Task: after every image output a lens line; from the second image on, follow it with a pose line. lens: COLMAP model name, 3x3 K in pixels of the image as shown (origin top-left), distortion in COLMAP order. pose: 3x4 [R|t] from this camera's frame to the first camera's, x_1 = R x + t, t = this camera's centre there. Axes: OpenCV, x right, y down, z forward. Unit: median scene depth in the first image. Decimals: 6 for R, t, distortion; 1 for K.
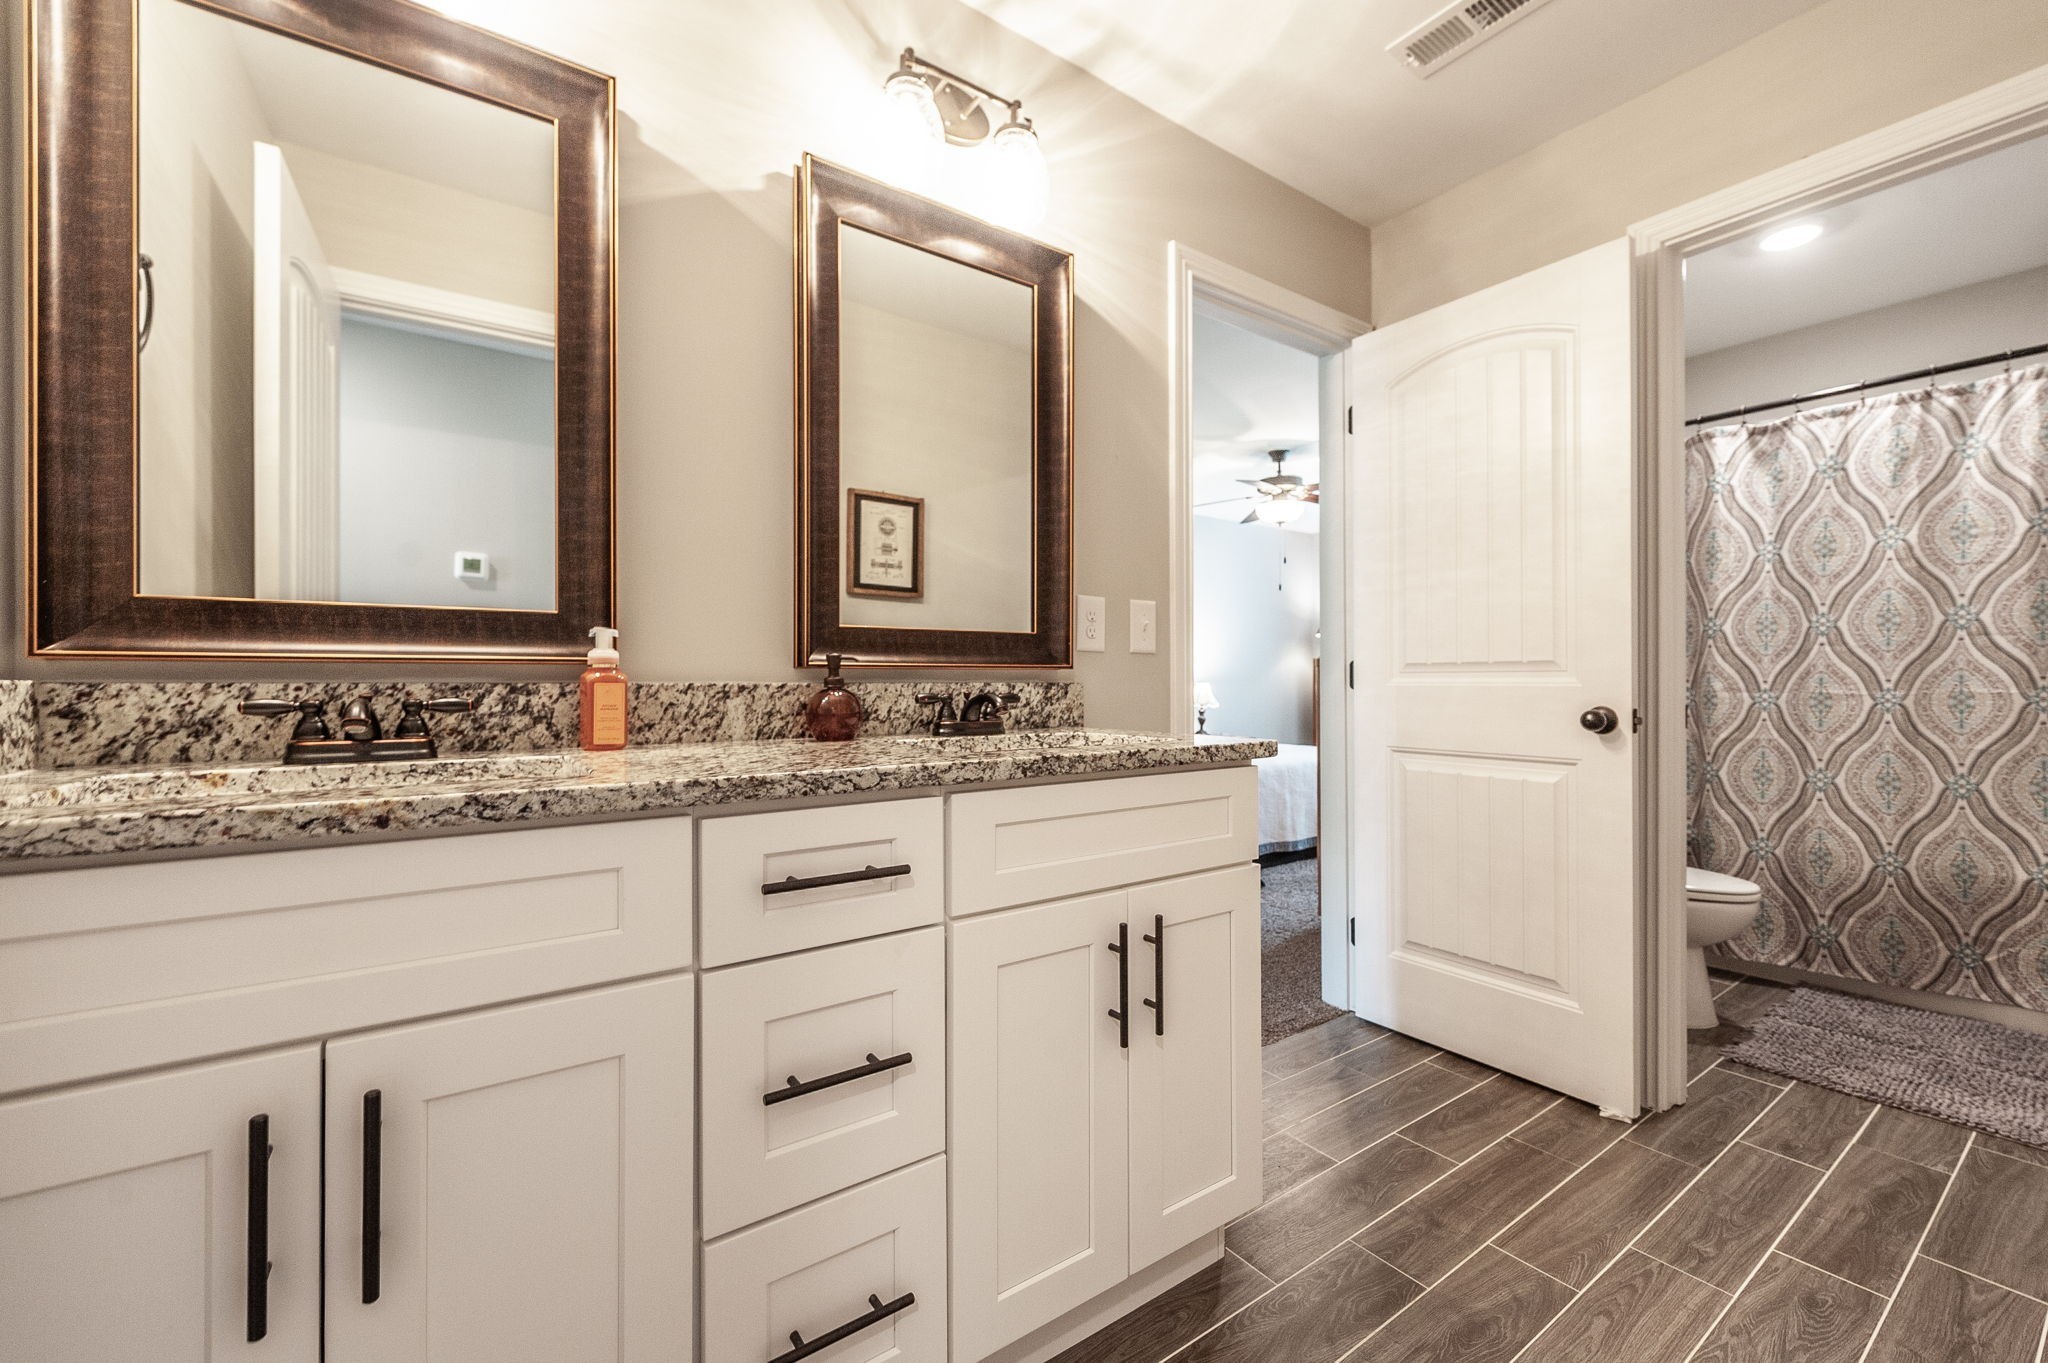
lens RADIAL K [[857.4, 0, 1026.9], [0, 857.4, 675.0], [0, 0, 1]] dist [0.017913, -0.006826]
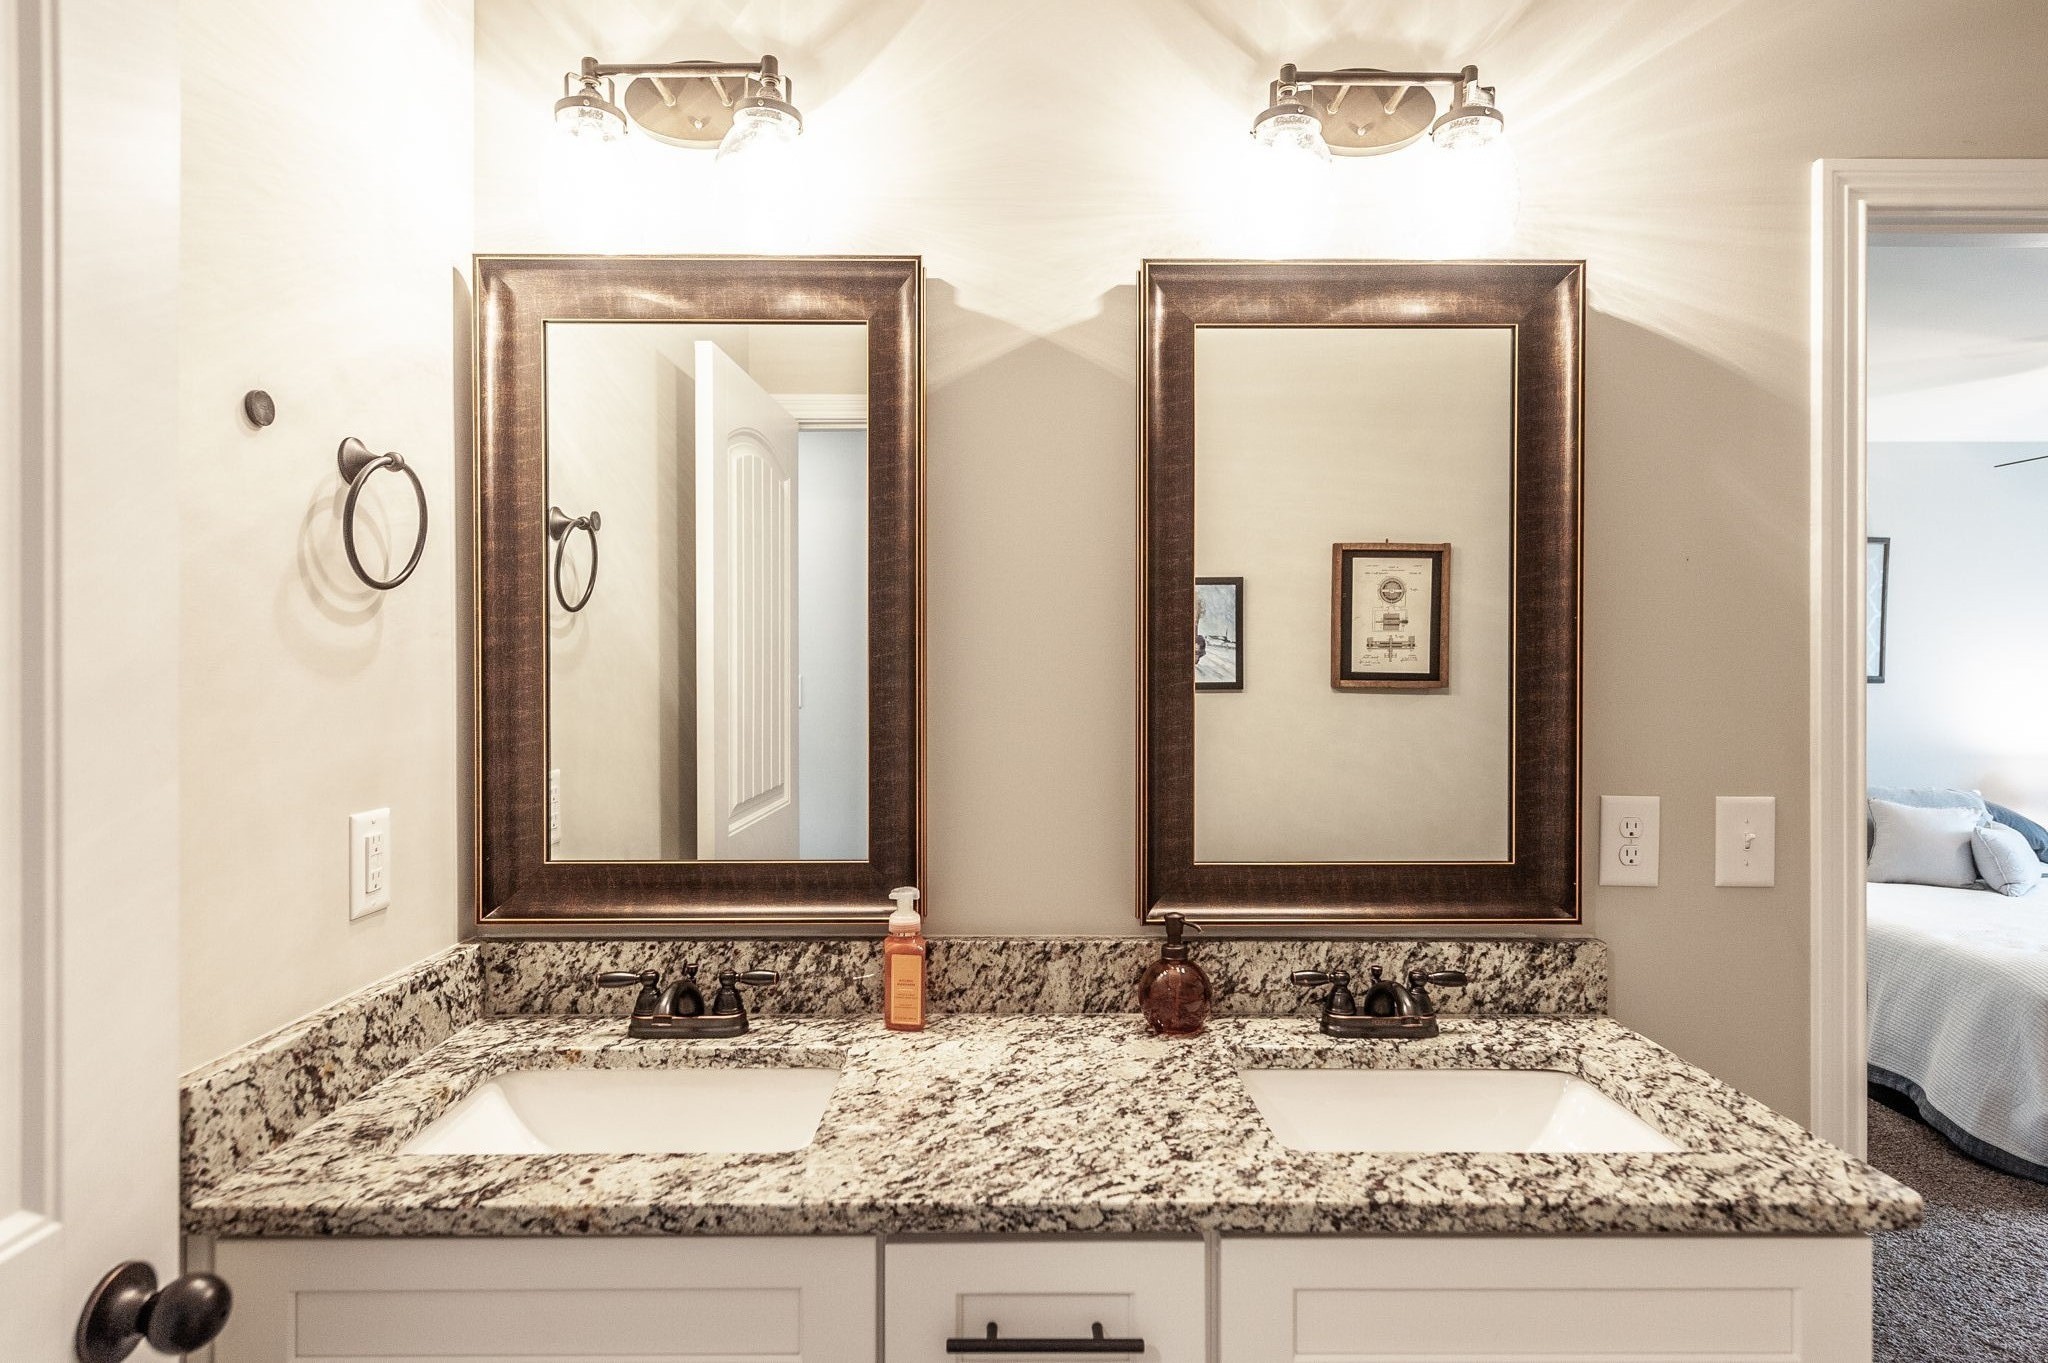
lens RADIAL K [[1127.4, 0, 997.7], [0, 1127.4, 655.2], [0, 0, 1]] dist [0.034400, -0.016134]
pose [[0.818254, -0.004382, -0.574840, 0.261973], [0.008250, 0.999957, 0.004121, -0.301287], [0.574797, -0.008114, 0.818256, 0.101581]]
